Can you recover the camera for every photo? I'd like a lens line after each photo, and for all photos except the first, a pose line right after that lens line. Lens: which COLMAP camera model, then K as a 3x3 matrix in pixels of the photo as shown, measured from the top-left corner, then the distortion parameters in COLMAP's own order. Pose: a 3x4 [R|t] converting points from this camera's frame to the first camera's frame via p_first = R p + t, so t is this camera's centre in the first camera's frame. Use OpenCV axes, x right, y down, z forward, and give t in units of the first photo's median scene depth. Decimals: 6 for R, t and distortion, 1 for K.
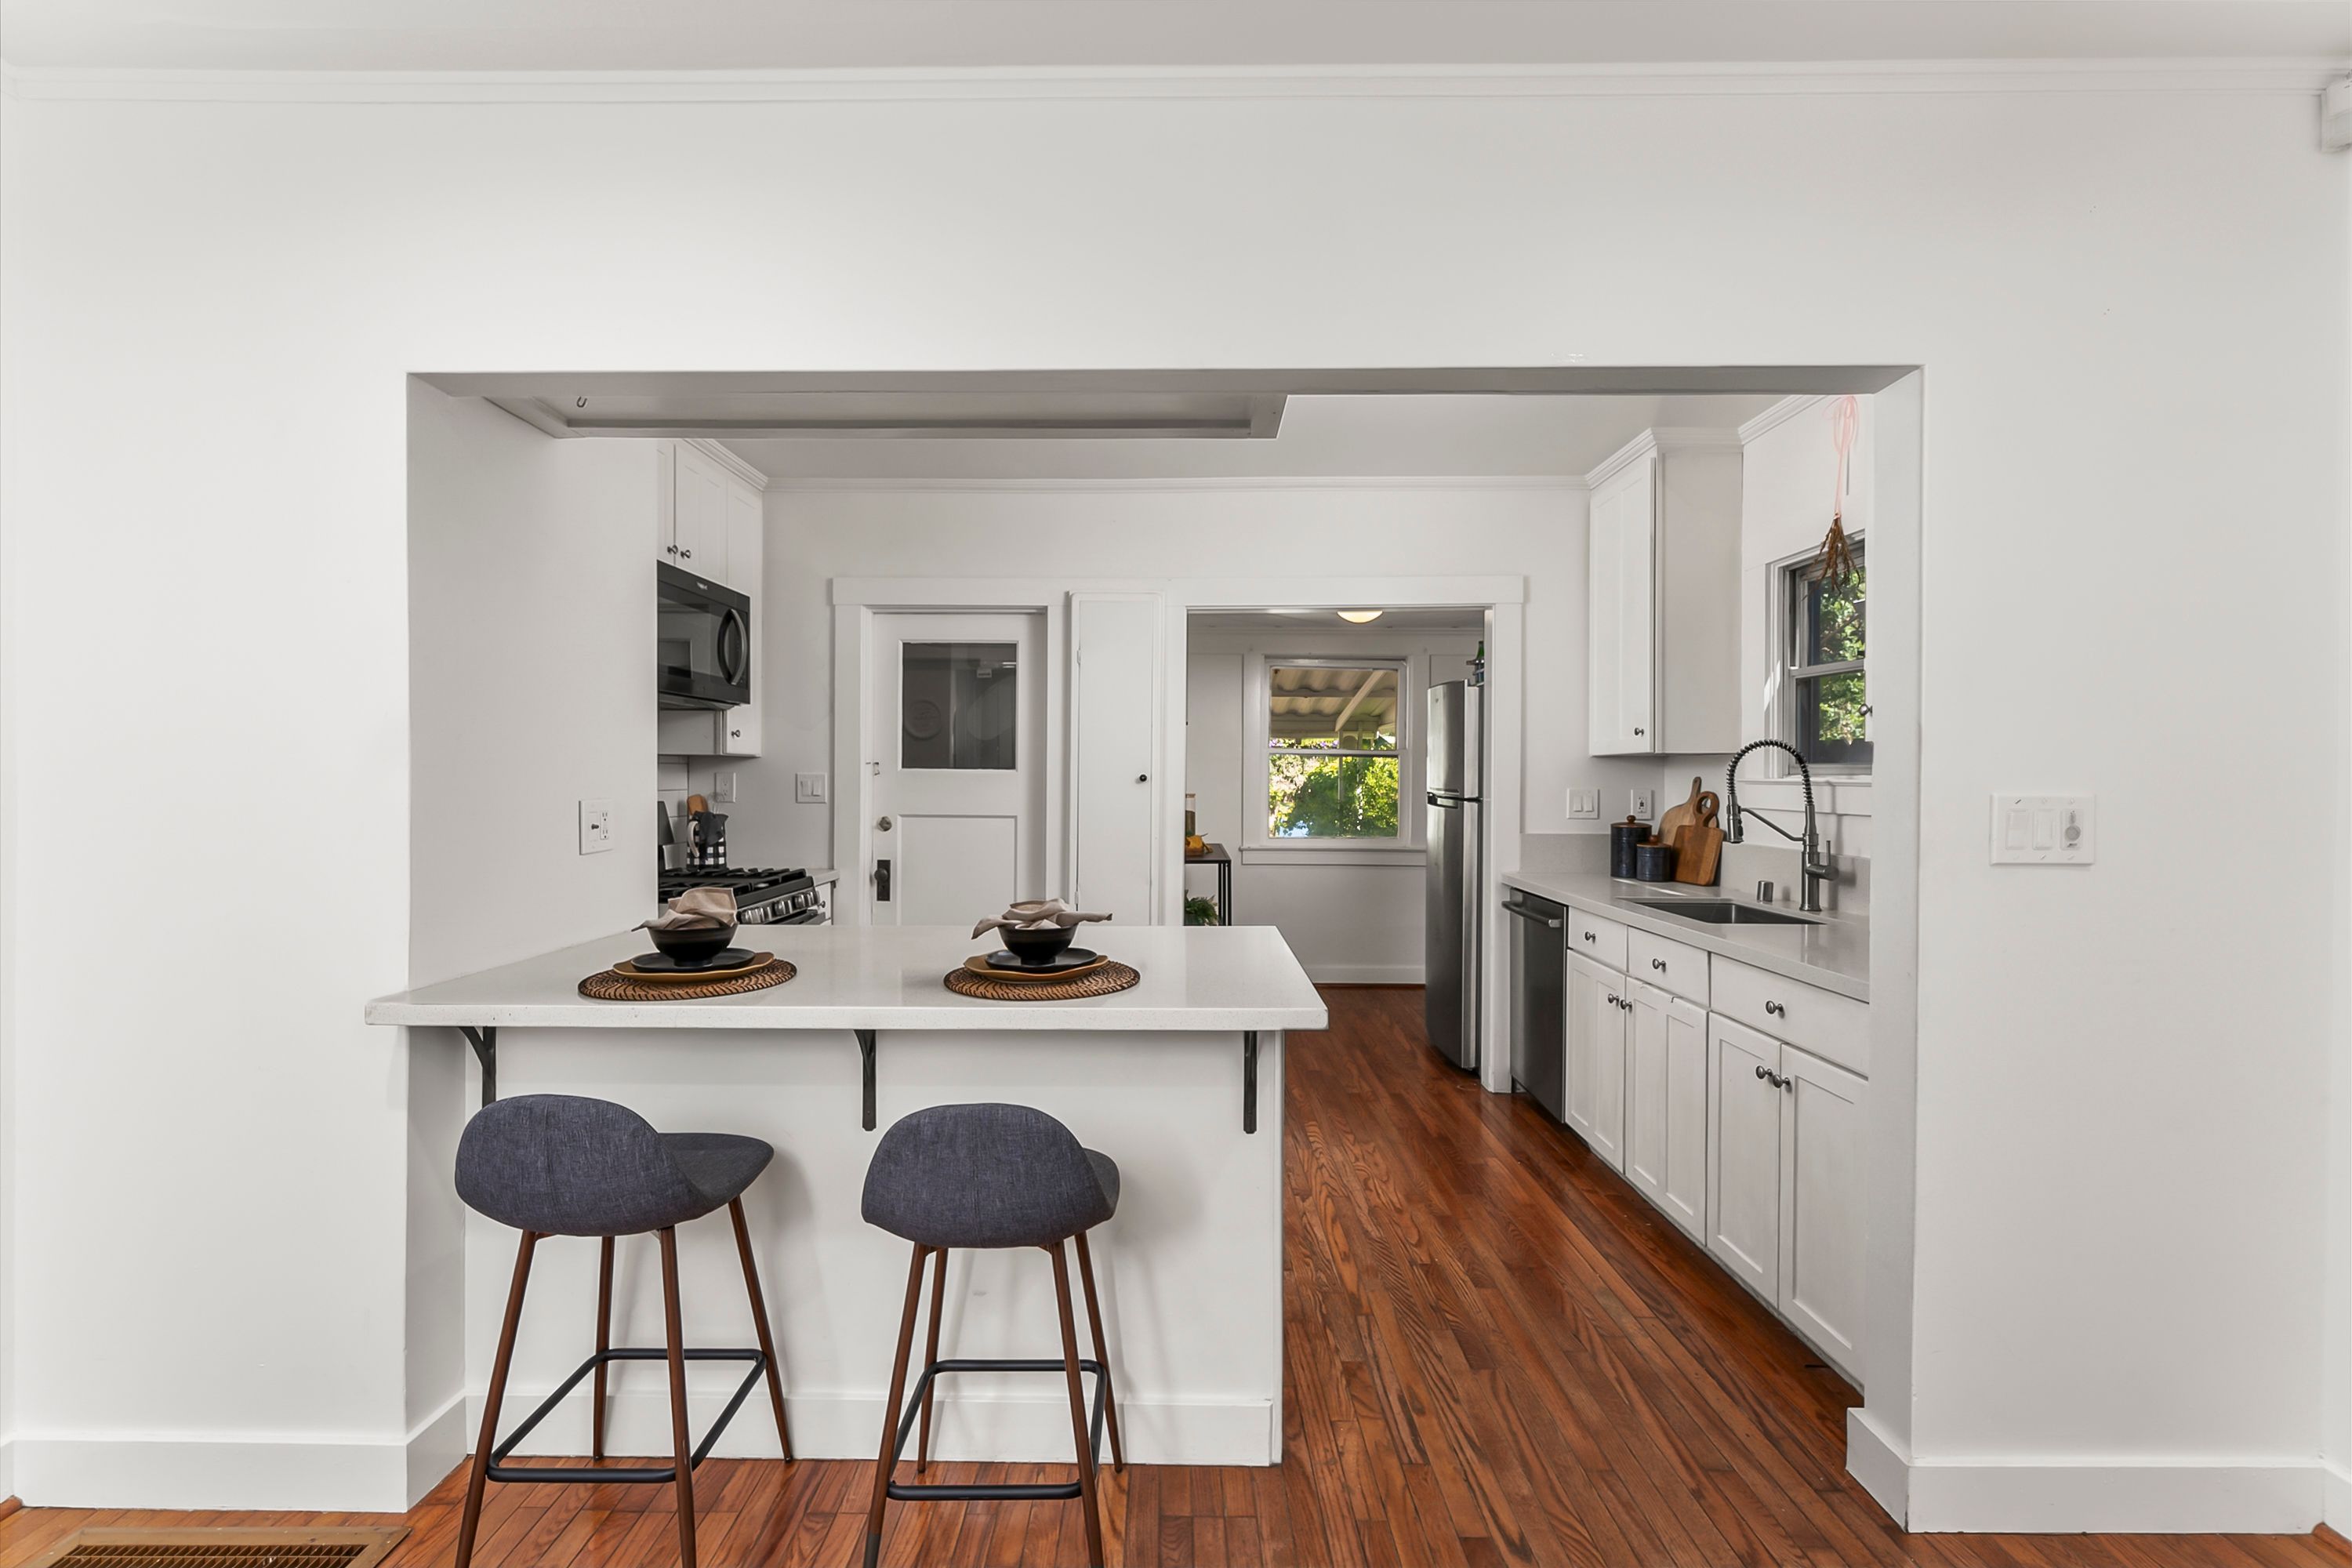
lens RADIAL K [[991.0, 0, 1166.2], [0, 991.0, 783.8], [0, 0, 1]] dist [-0.001201, -0.000183]
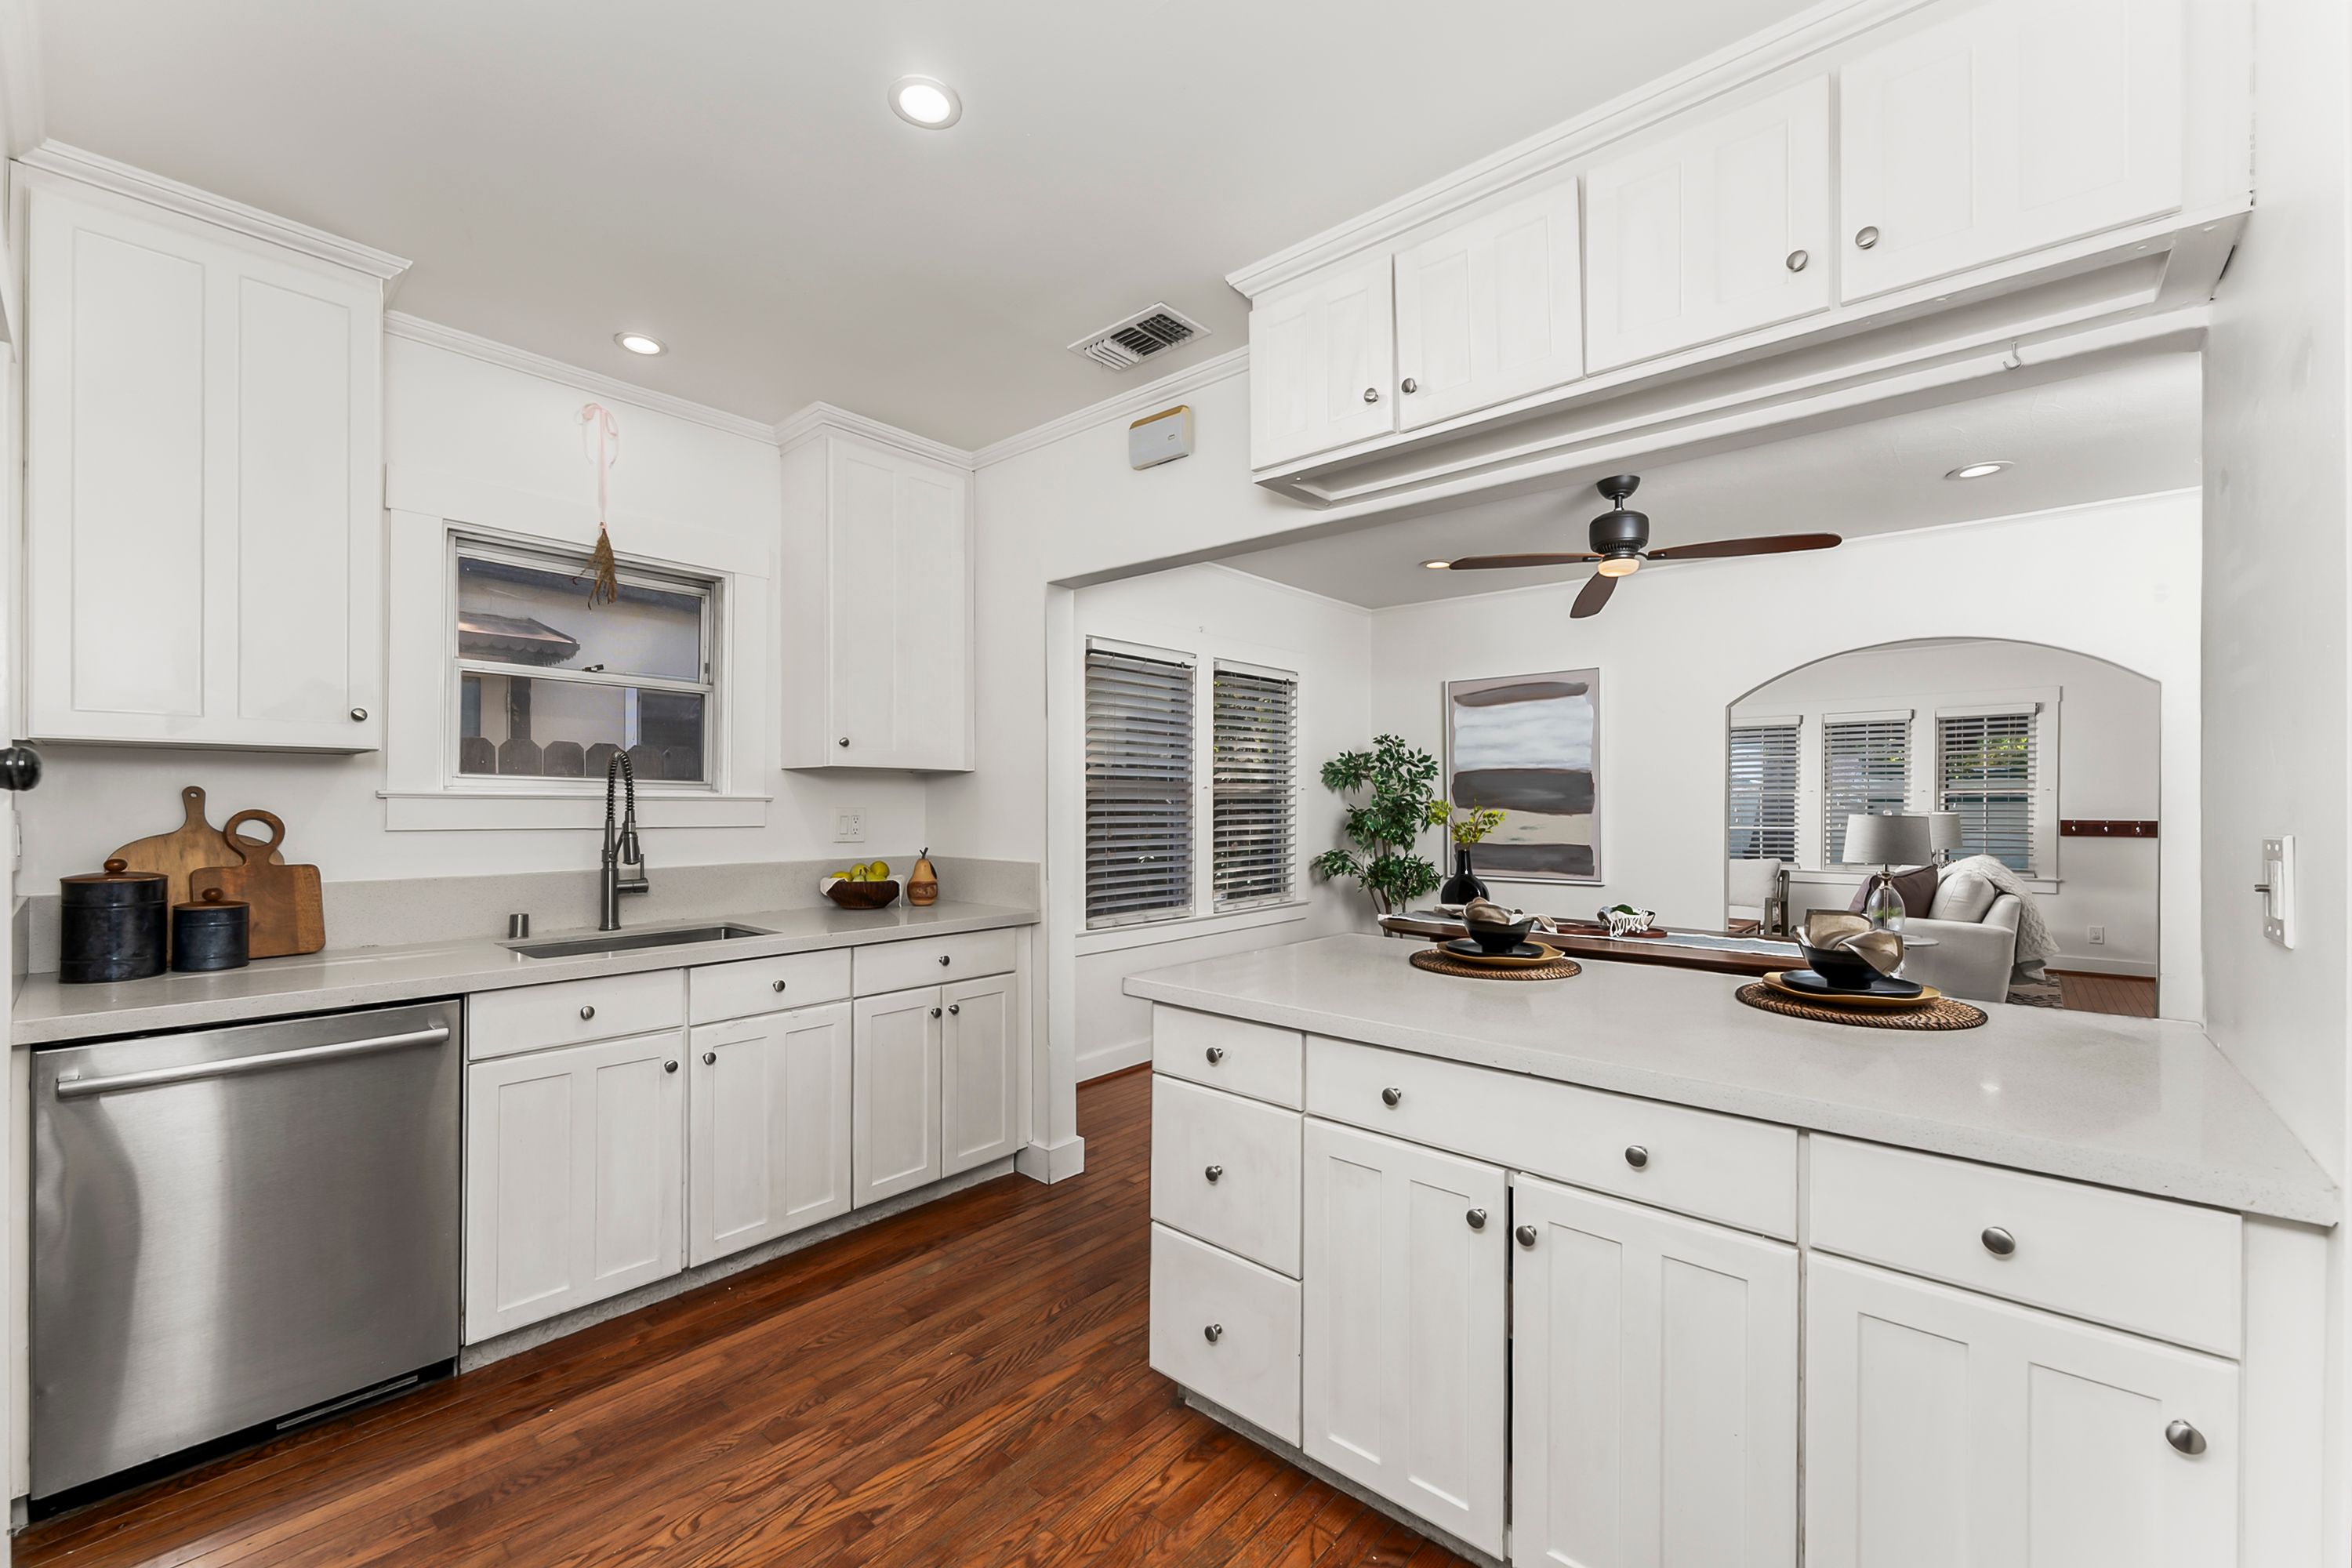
lens RADIAL K [[944.0, 0, 1171.3], [0, 944.0, 802.8], [0, 0, 1]] dist [0.001487, -0.000092]
pose [[-0.758213, -0.006098, 0.651979, -0.287443], [-0.001893, 0.999973, 0.007151, -0.002032], [-0.652004, 0.004188, -0.758204, 1.067811]]
